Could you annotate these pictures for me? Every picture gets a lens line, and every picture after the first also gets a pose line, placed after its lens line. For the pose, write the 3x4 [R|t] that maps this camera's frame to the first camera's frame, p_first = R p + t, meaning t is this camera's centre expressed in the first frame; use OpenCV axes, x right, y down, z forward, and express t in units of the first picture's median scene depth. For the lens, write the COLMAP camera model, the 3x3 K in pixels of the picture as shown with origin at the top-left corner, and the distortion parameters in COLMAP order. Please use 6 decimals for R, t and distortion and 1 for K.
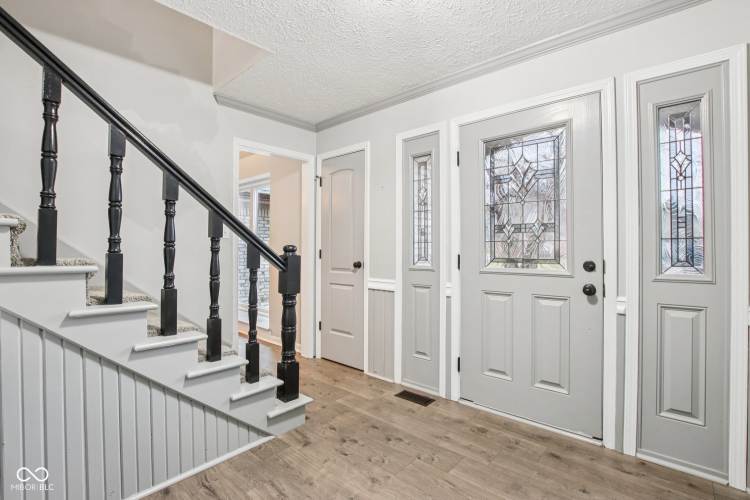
lens RADIAL K [[349.1, 0, 372.9], [0, 349.1, 249.6], [0, 0, 1]] dist [-0.029086, 0.000284]
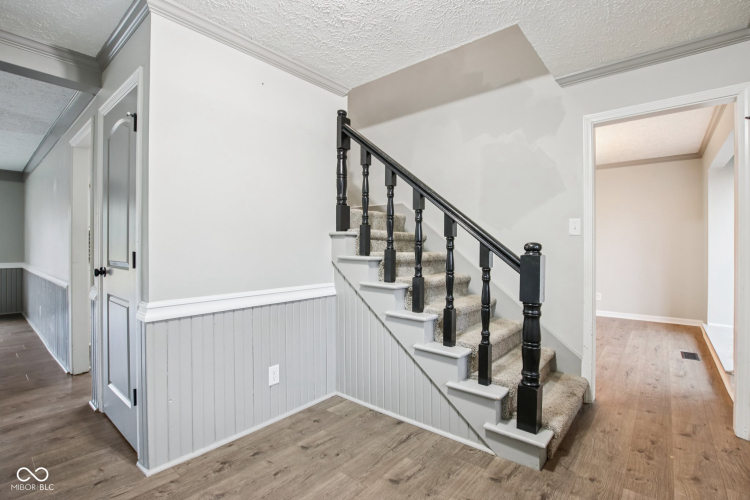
lens RADIAL K [[349.1, 0, 372.9], [0, 349.1, 249.6], [0, 0, 1]] dist [-0.029086, 0.000284]
pose [[0.033467, 0.009462, -0.999395, 0.591115], [-0.002991, 0.999952, 0.009368, -0.004230], [0.999435, 0.002676, 0.033494, 0.631808]]
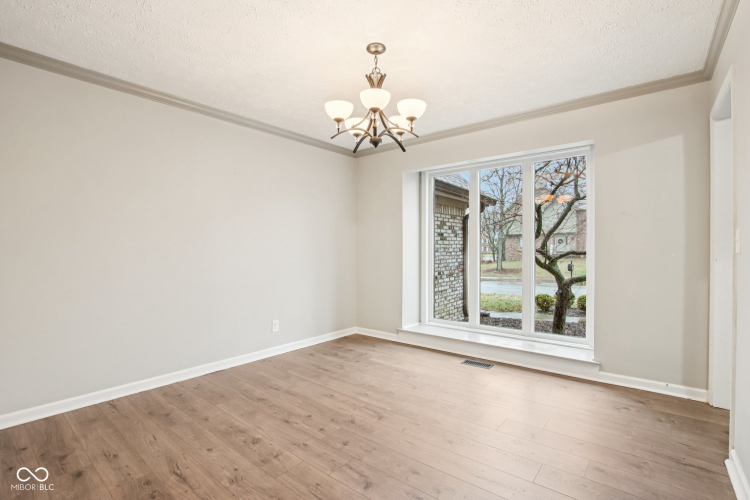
lens RADIAL K [[349.1, 0, 372.9], [0, 349.1, 249.6], [0, 0, 1]] dist [-0.029086, 0.000284]
pose [[0.998910, -0.000604, 0.046674, -1.543518], [0.000555, 0.999999, 0.001062, 0.001414], [-0.046675, -0.001035, 0.998910, 0.659022]]
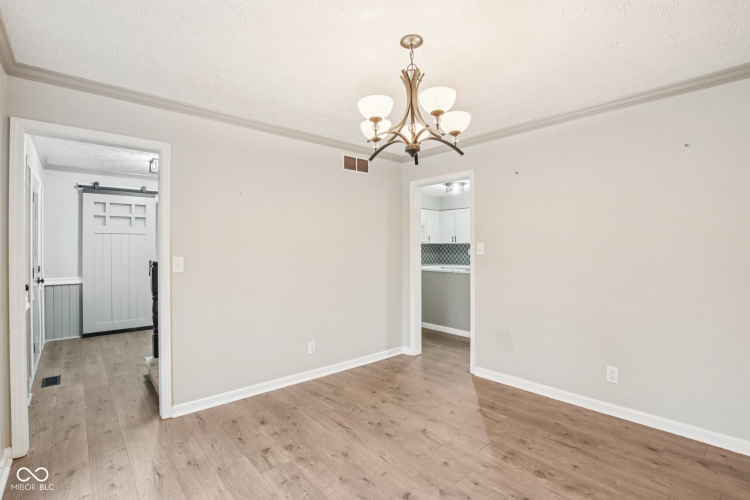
lens RADIAL K [[349.1, 0, 372.9], [0, 349.1, 249.6], [0, 0, 1]] dist [-0.029086, 0.000284]
pose [[-0.993098, 0.003617, 0.117231, -1.487835], [0.004384, 0.999971, 0.006285, -0.078083], [-0.117205, 0.006755, -0.993085, 2.585751]]
